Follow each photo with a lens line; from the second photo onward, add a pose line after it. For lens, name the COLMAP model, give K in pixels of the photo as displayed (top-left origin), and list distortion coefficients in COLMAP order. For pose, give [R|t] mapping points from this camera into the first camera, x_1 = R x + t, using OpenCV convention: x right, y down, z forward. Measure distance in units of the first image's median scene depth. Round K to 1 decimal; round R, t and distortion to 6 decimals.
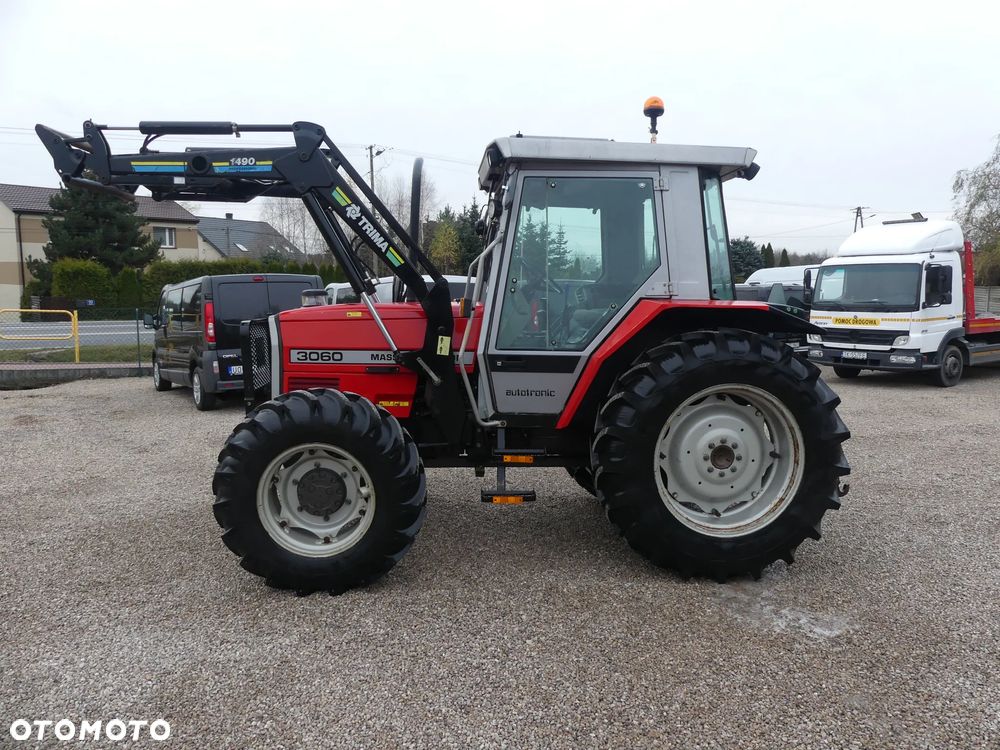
lens RADIAL K [[757.2, 0, 500.0], [0, 757.2, 375.0], [0, 0, 1]] dist [-0.002752, 0.001043]
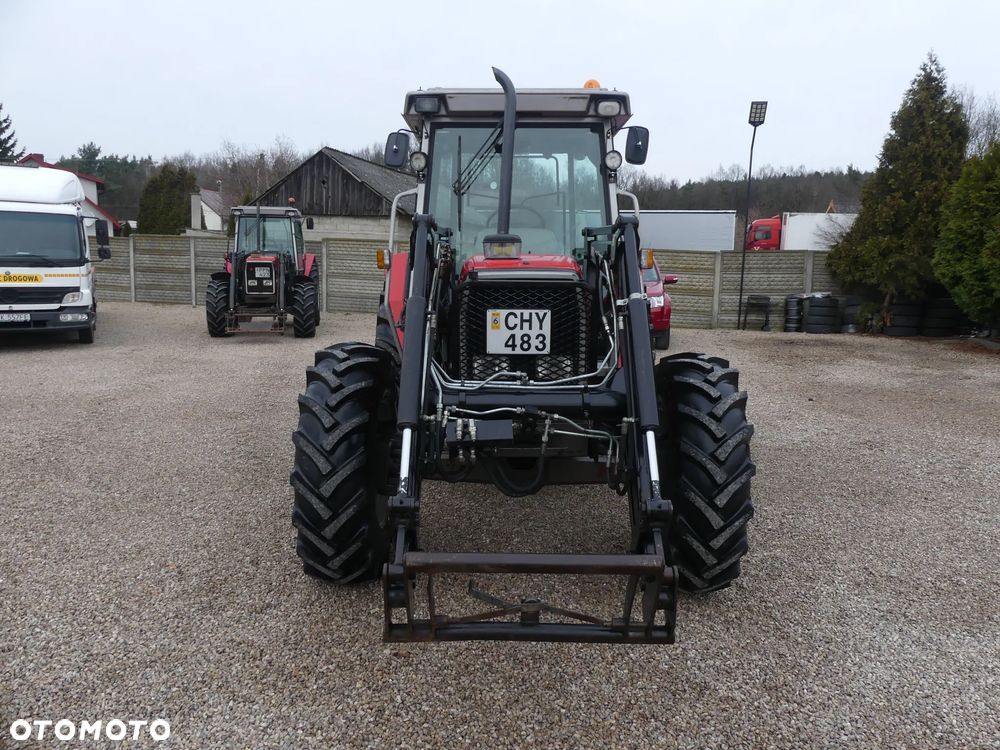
lens RADIAL K [[767.2, 0, 510.6], [0, 767.2, 372.0], [0, 0, 1]] dist [-0.014592, 0.012389]
pose [[0.066722, -0.147462, 0.986815, -1.061047], [0.093946, 0.985553, 0.140921, -0.102099], [-0.993339, 0.083304, 0.079612, 1.094619]]
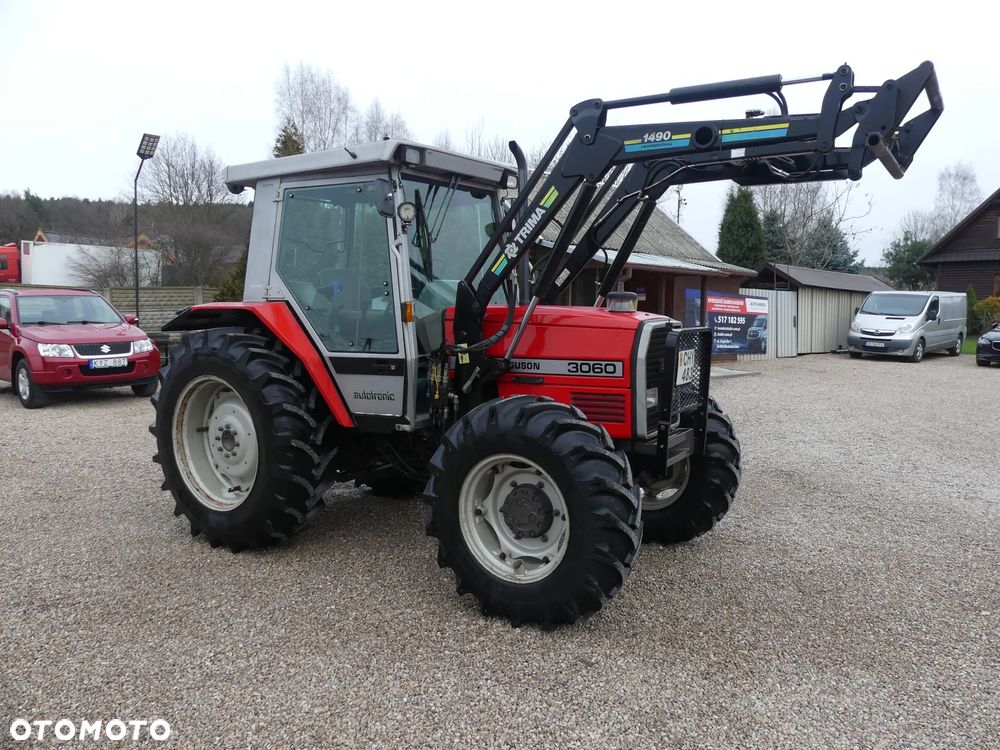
lens RADIAL K [[770.3, 0, 509.1], [0, 770.3, 373.3], [0, 0, 1]] dist [-0.008469, 0.004944]
pose [[-0.807507, -0.066474, 0.586100, -0.726358], [0.053377, 0.981318, 0.184840, -0.221209], [-0.587437, 0.180544, -0.788873, 2.048873]]
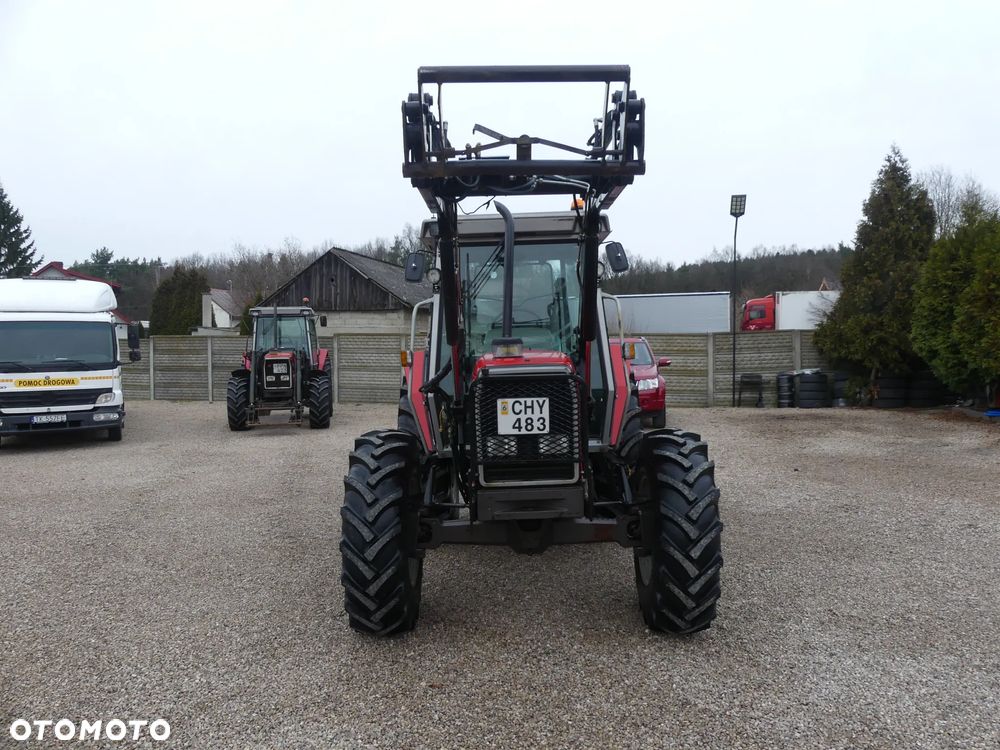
lens RADIAL K [[770.2, 0, 506.9], [0, 770.2, 373.0], [0, 0, 1]] dist [-0.006947, 0.005211]
pose [[0.073755, -0.041510, 0.996412, -1.240486], [0.128172, 0.991242, 0.031808, -0.117983], [-0.989006, 0.125367, 0.078430, 1.083156]]
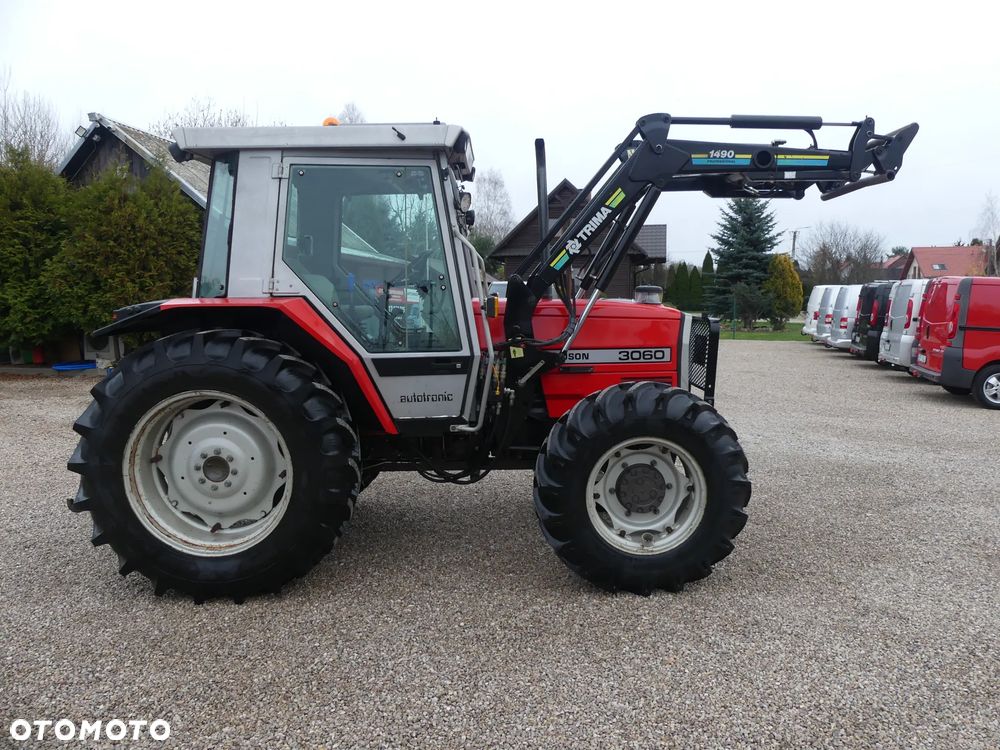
lens RADIAL K [[770.3, 0, 509.1], [0, 770.3, 373.3], [0, 0, 1]] dist [-0.008469, 0.004944]
pose [[-0.999229, -0.011554, 0.037533, -0.095586], [-0.003228, 0.976669, 0.214726, -0.248101], [-0.039138, 0.214440, -0.975953, 2.283976]]
